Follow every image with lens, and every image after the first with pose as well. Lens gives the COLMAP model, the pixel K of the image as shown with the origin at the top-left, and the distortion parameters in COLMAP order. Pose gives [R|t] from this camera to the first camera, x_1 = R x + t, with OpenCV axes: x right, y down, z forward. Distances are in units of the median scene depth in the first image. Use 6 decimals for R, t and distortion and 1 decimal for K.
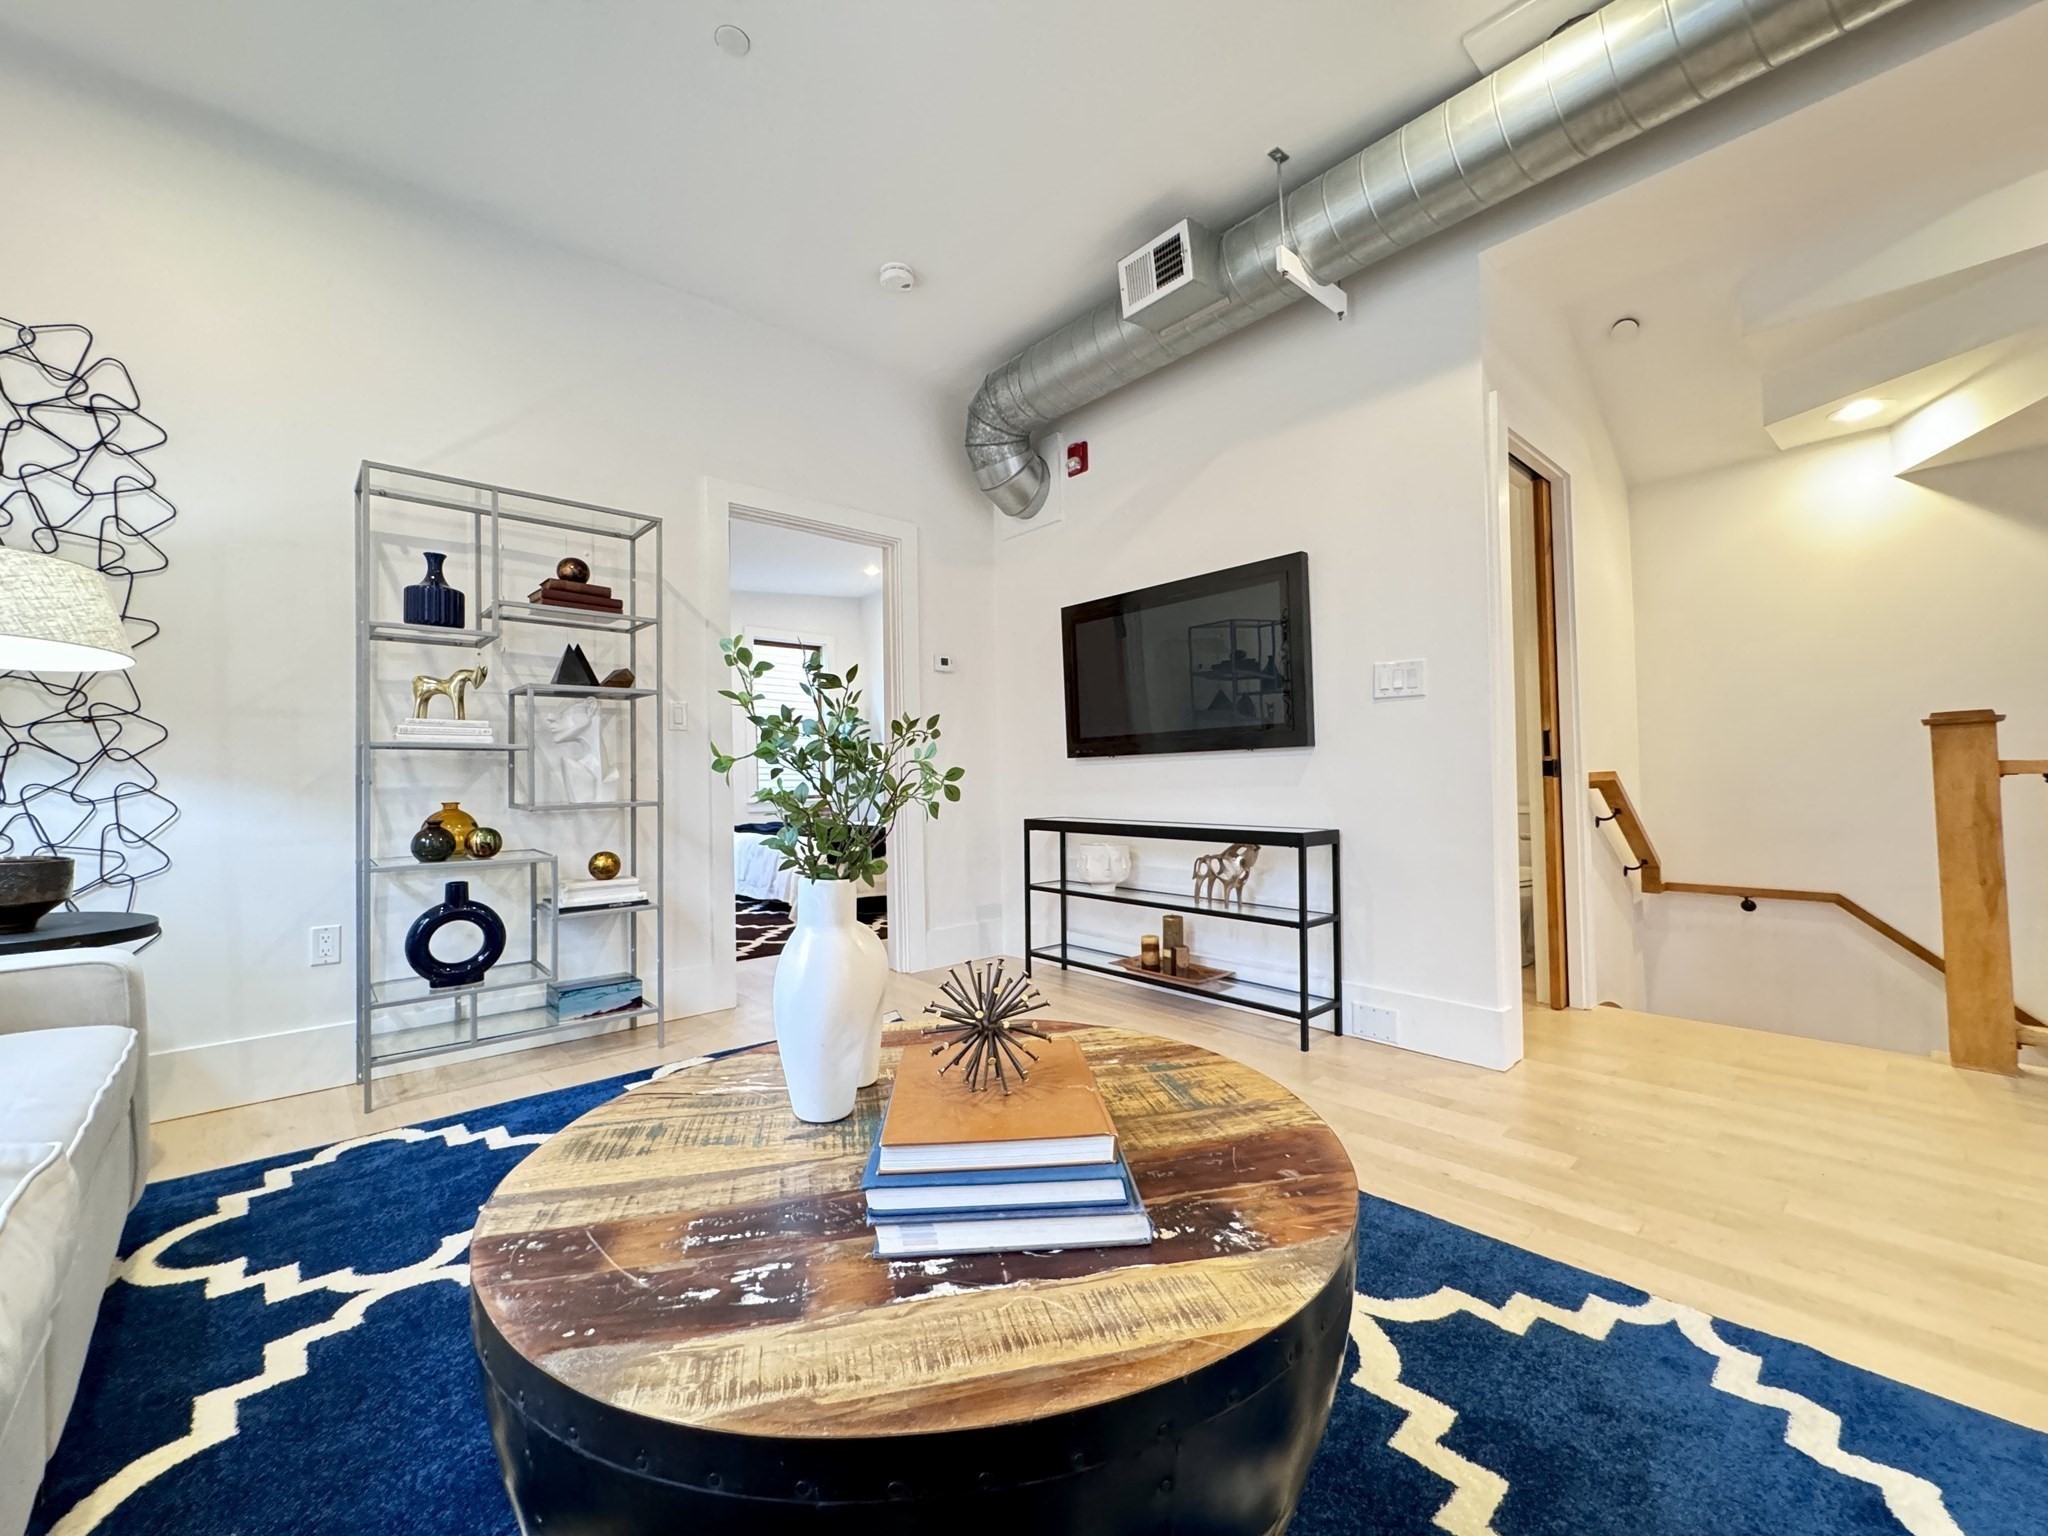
lens RADIAL K [[823.8, 0, 1024.0], [0, 823.8, 768.0], [0, 0, 1]] dist [-0.002988, 0.000077]
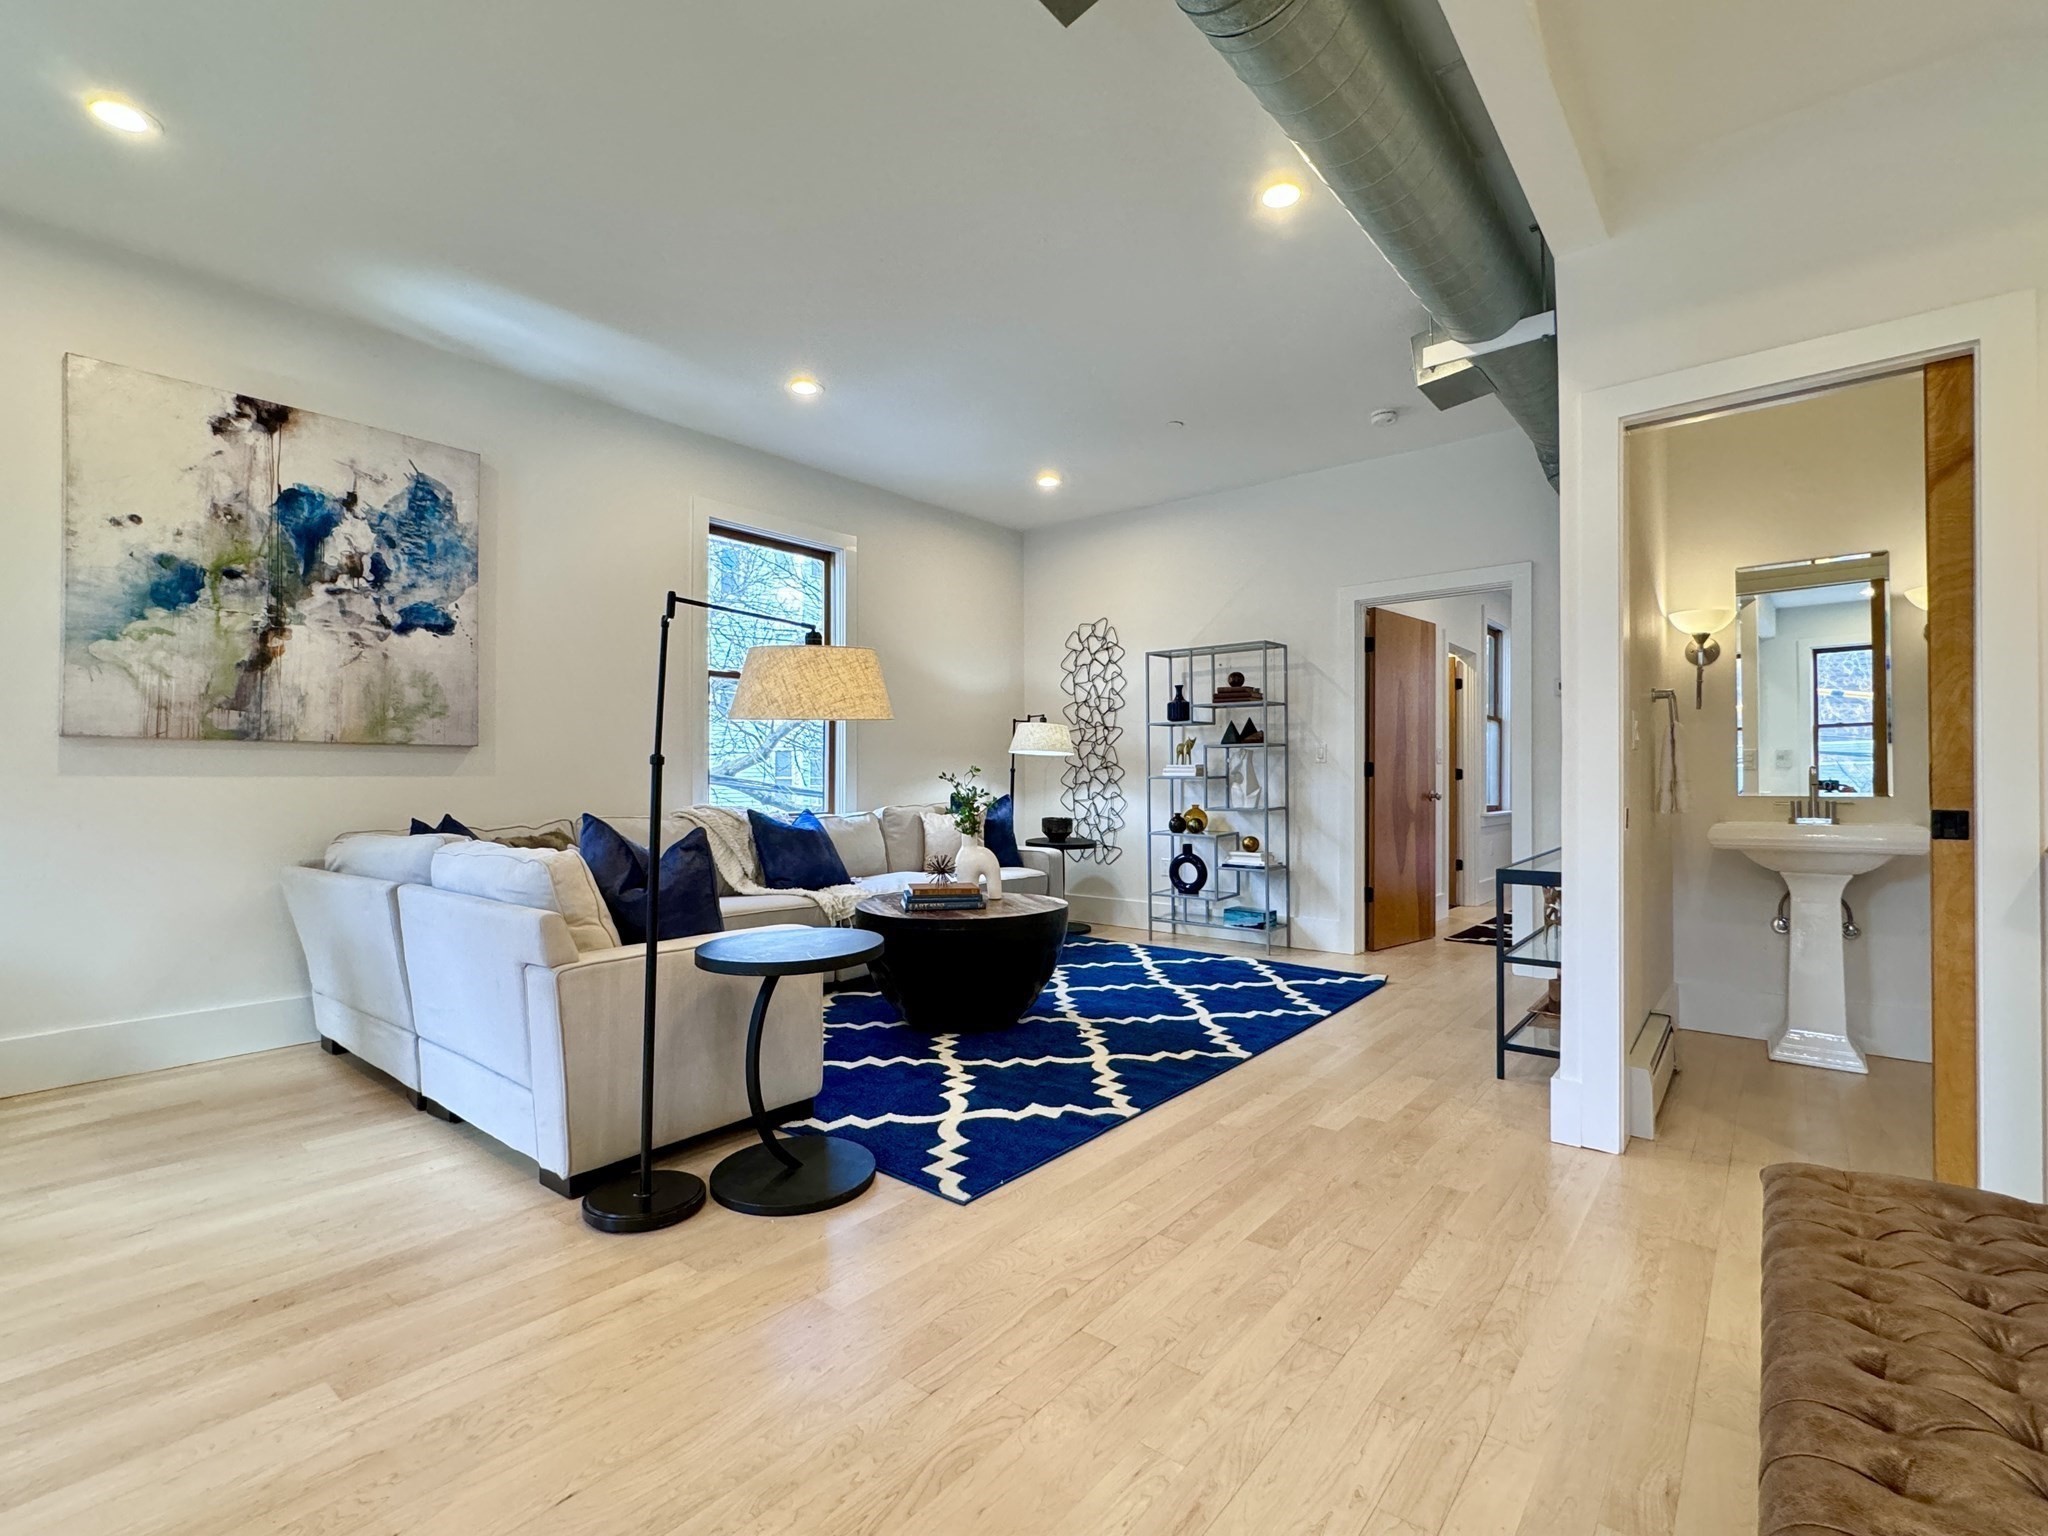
lens RADIAL K [[937.1, 0, 1024.0], [0, 937.1, 768.0], [0, 0, 1]] dist [0.012307, -0.000268]
pose [[0.152682, 0.005273, -0.988261, 1.551132], [0.011186, 0.999912, 0.007064, -0.071417], [0.988212, -0.012133, 0.152610, 0.243591]]
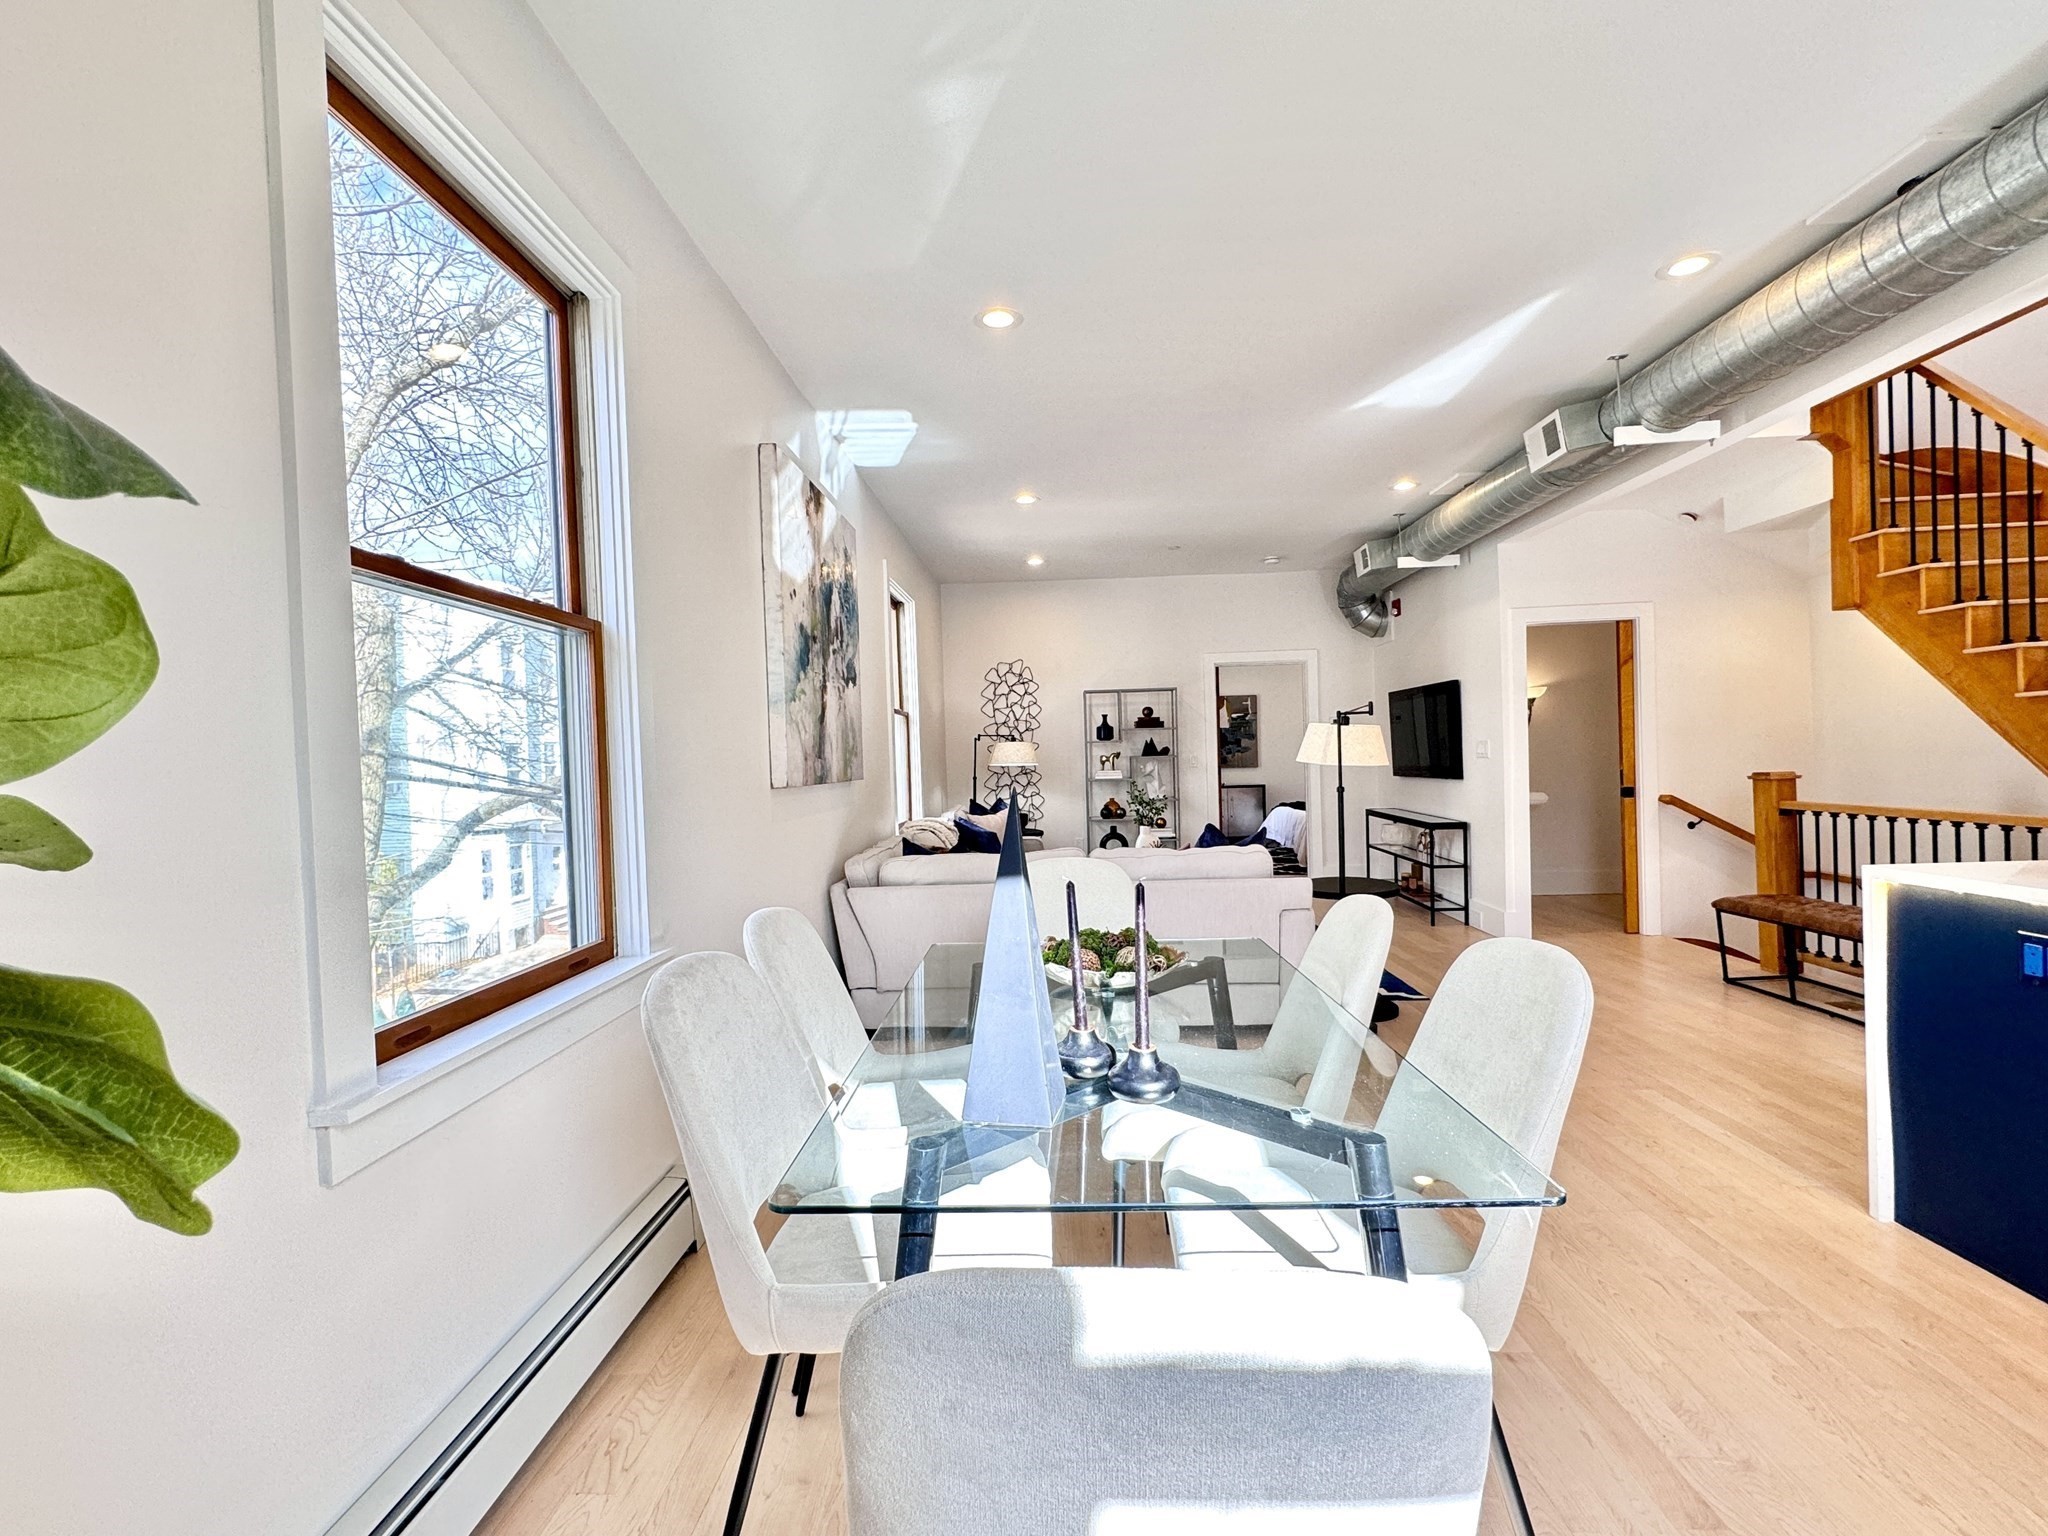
lens RADIAL K [[898.4, 0, 1024.0], [0, 898.4, 768.0], [0, 0, 1]] dist [-0.001300, -0.000059]
pose [[0.716225, 0.003904, -0.697859, 1.304668], [0.027207, 0.999068, 0.033512, -0.182295], [0.697339, -0.042989, 0.715451, -1.491342]]
